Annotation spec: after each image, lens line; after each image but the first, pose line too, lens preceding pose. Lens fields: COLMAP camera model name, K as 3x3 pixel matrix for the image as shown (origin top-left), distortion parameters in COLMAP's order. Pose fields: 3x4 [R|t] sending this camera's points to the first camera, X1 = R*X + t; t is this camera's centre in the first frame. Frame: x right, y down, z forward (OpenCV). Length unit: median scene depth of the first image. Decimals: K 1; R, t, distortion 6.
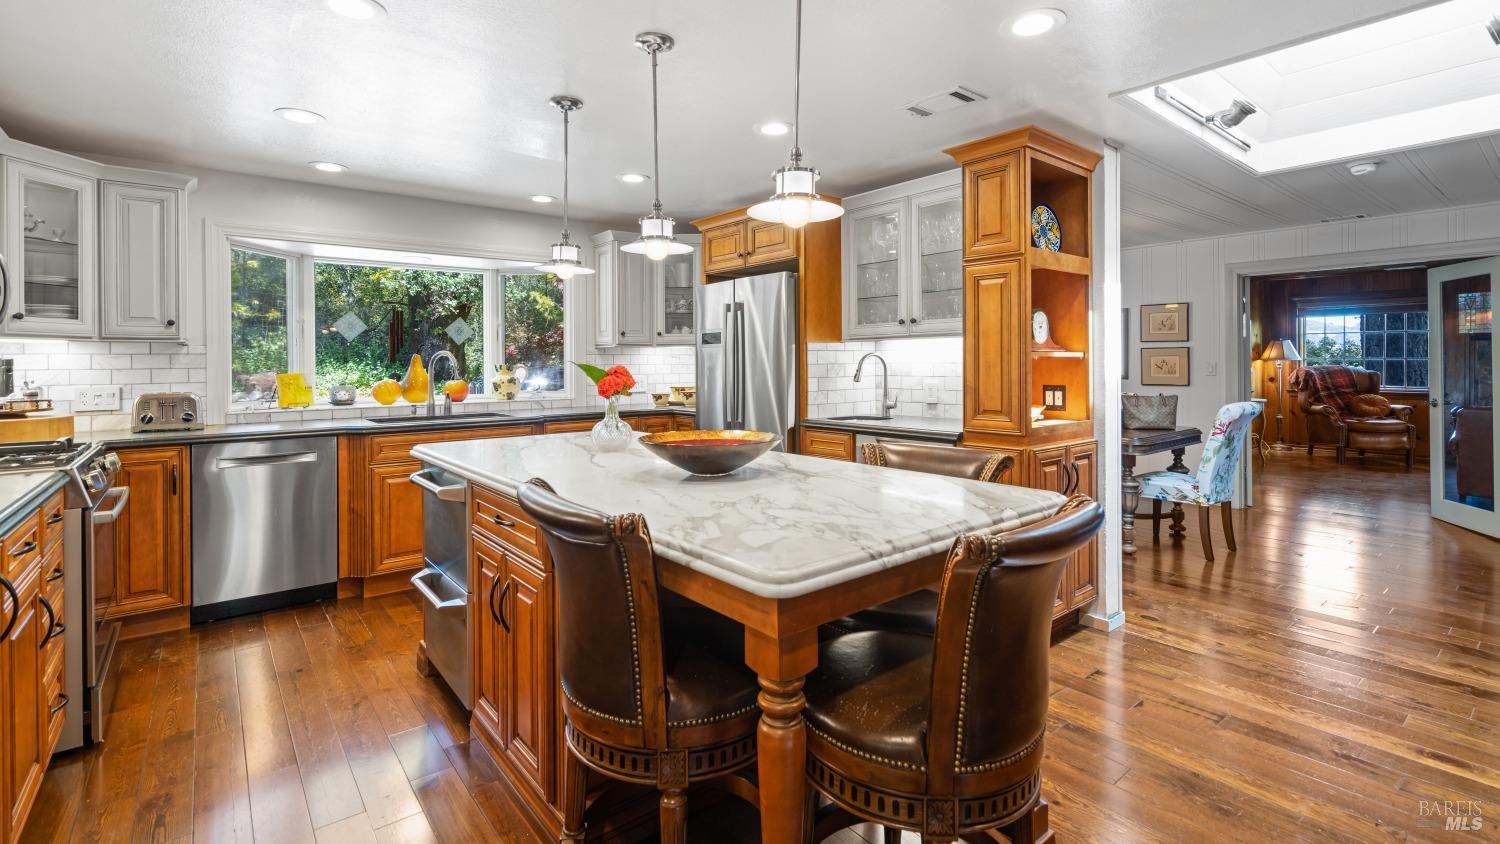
lens RADIAL K [[678.3, 0, 752.4], [0, 678.3, 362.4], [0, 0, 1]] dist [-0.004674, -0.000110]
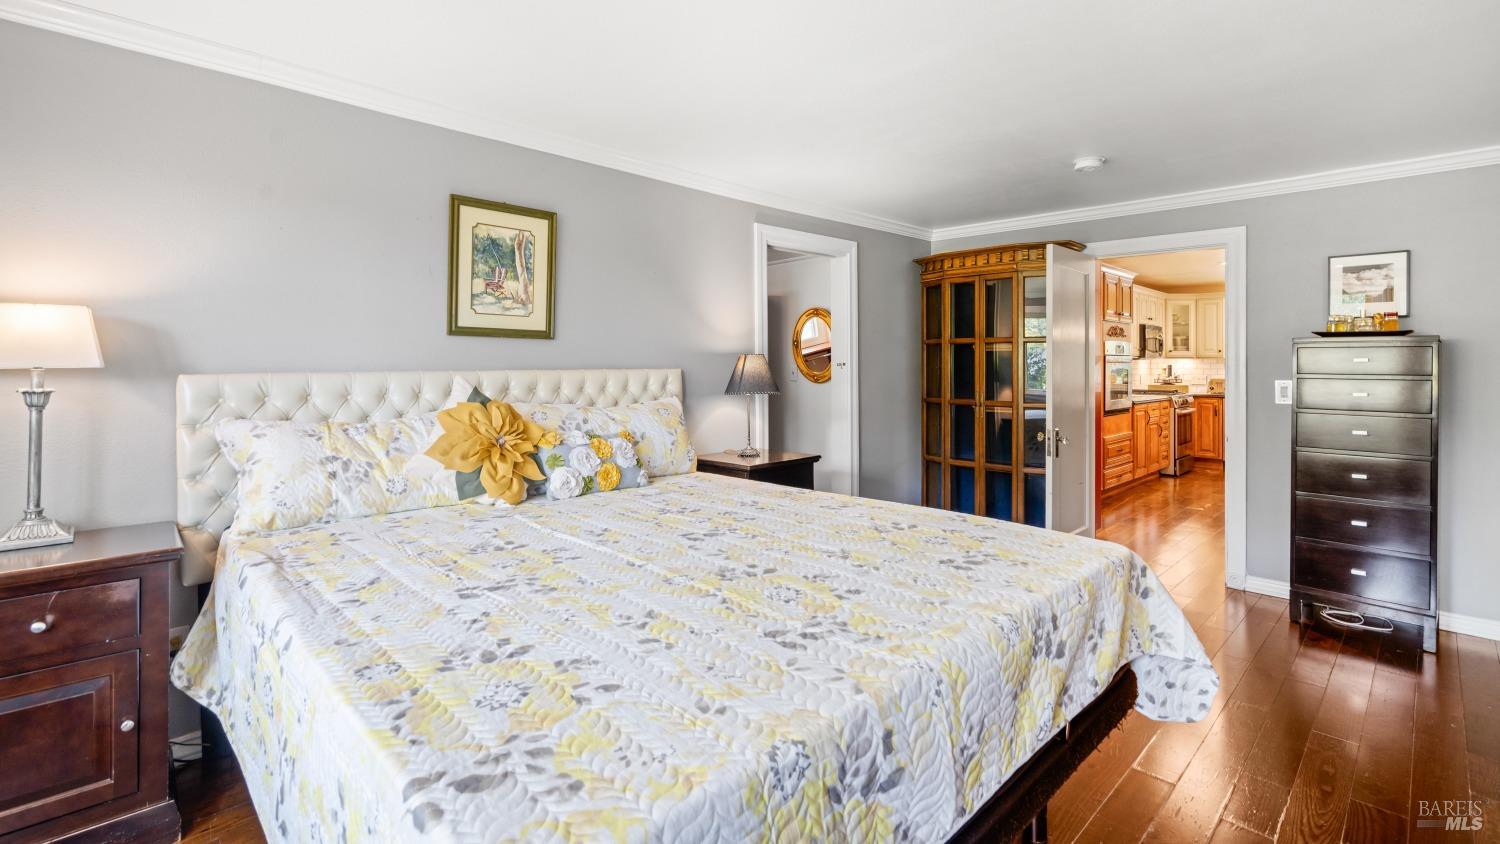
lens RADIAL K [[678.3, 0, 752.4], [0, 678.3, 362.4], [0, 0, 1]] dist [-0.004674, -0.000110]
pose [[0.102282, 0.002294, -0.994753, 1.395901], [-0.006180, 0.999980, 0.001670, -0.007668], [0.994736, 0.005976, 0.102294, -0.946130]]
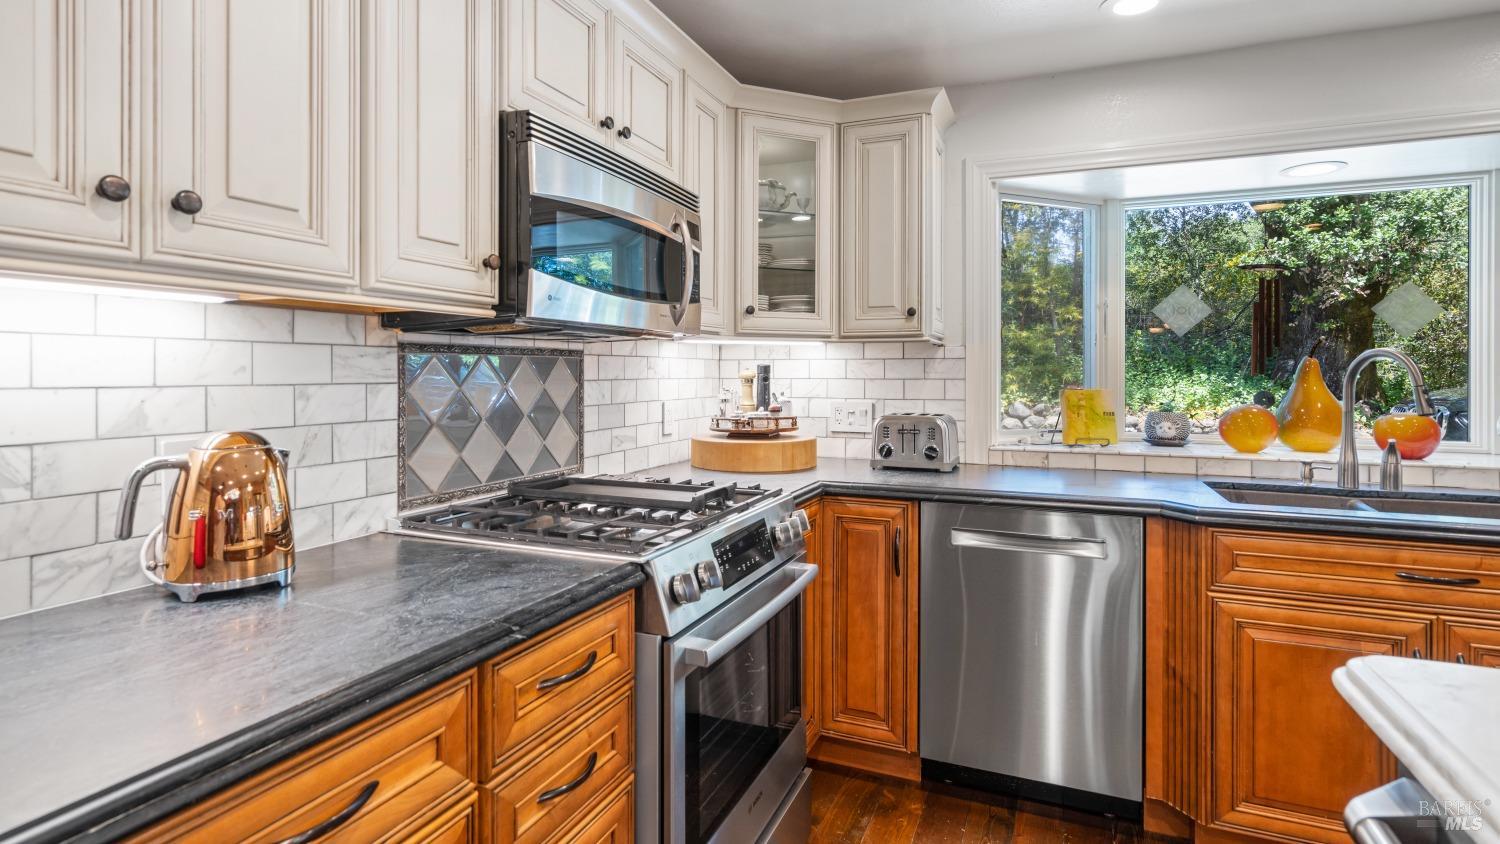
lens RADIAL K [[747.7, 0, 752.3], [0, 747.7, 369.5], [0, 0, 1]] dist [0.004424, 0.000902]
pose [[0.473567, 0.004796, -0.880745, -0.254871], [-0.007534, 0.999971, 0.001395, -0.000692], [0.880726, 0.005975, 0.473589, 0.468465]]
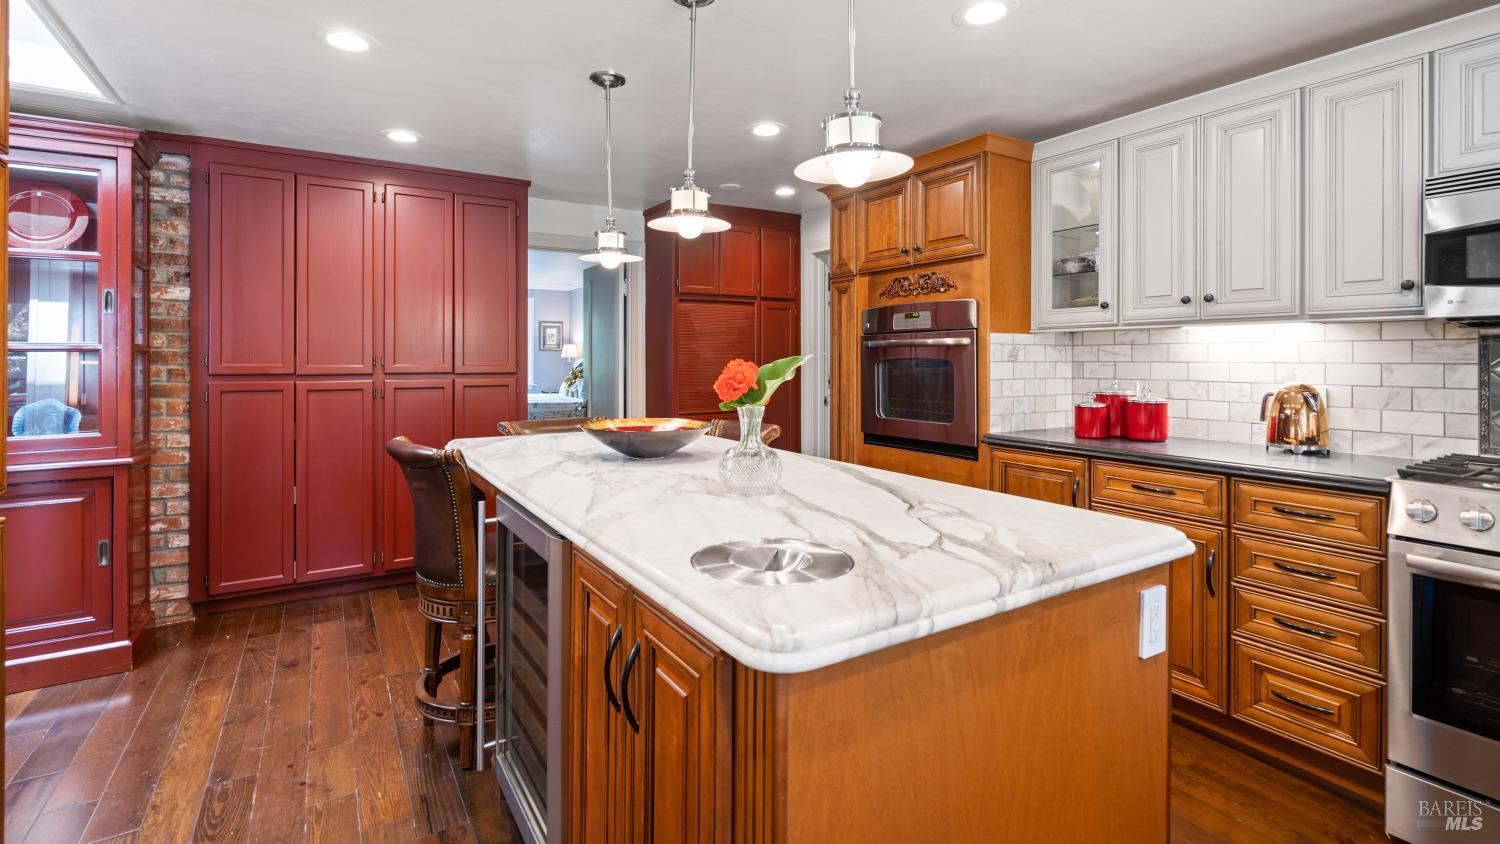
lens RADIAL K [[678.3, 0, 752.4], [0, 678.3, 362.4], [0, 0, 1]] dist [-0.004674, -0.000110]
pose [[-0.993830, 0.001904, 0.110897, -0.193139], [0.002600, 0.999978, 0.006133, 0.003130], [-0.110883, 0.006384, -0.993813, 1.135251]]
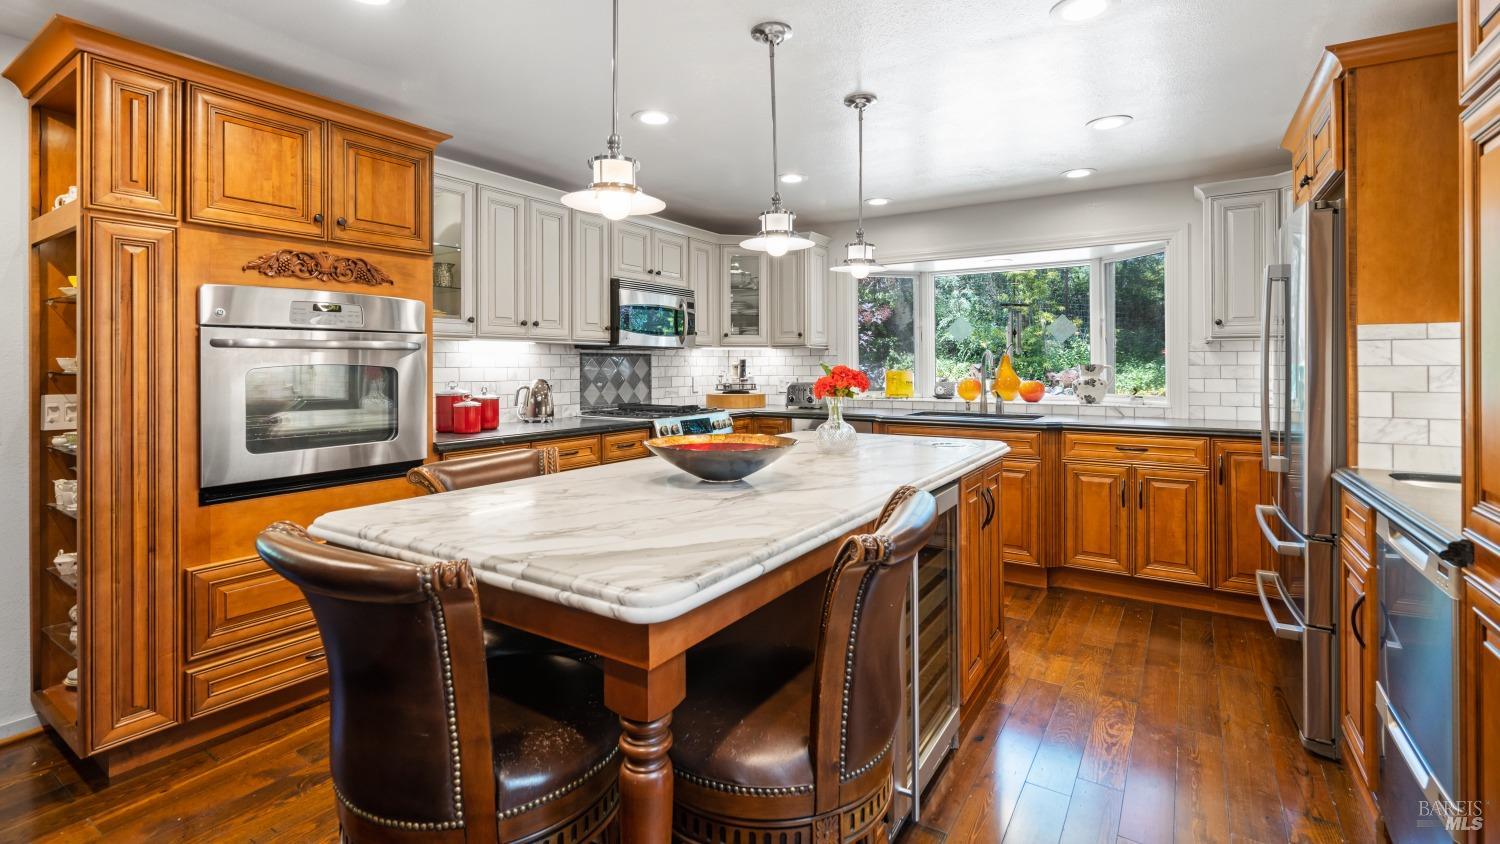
lens RADIAL K [[678.3, 0, 752.4], [0, 678.3, 362.4], [0, 0, 1]] dist [-0.004674, -0.000110]
pose [[0.308663, 0.002087, -0.951169, 0.475125], [-0.000518, 0.999998, 0.002026, -0.000786], [0.951171, -0.000133, 0.308663, 0.414544]]
